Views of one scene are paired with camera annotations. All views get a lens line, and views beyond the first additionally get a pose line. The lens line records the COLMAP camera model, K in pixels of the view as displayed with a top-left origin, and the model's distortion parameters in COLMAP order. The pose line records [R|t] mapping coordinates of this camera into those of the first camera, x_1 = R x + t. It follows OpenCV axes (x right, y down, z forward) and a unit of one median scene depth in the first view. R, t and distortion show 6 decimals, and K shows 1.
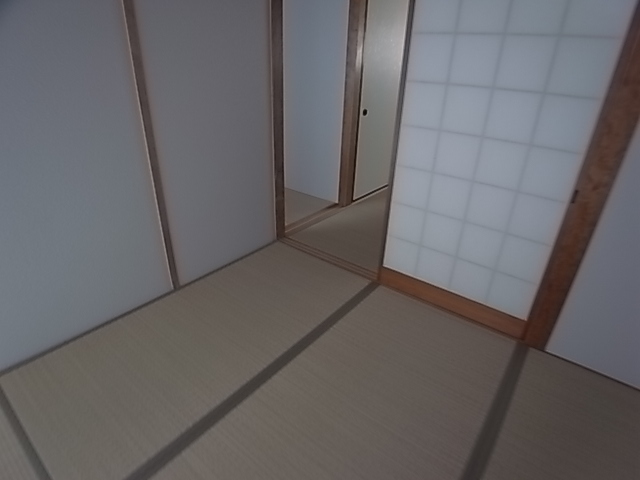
lens RADIAL K [[356.8, 0, 322.1], [0, 356.8, 236.1], [0, 0, 1]] dist [-0.059116, 0.012783]
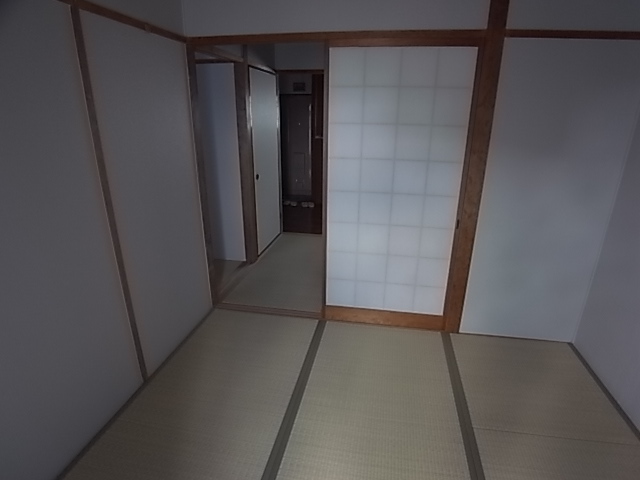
lens RADIAL K [[356.8, 0, 318.6], [0, 356.8, 244.5], [0, 0, 1]] dist [-0.059116, 0.012783]
pose [[0.891415, -0.183832, 0.414228, -0.363421], [0.225612, 0.972729, -0.053823, -0.063616], [-0.393037, 0.141434, 0.908580, -0.116043]]
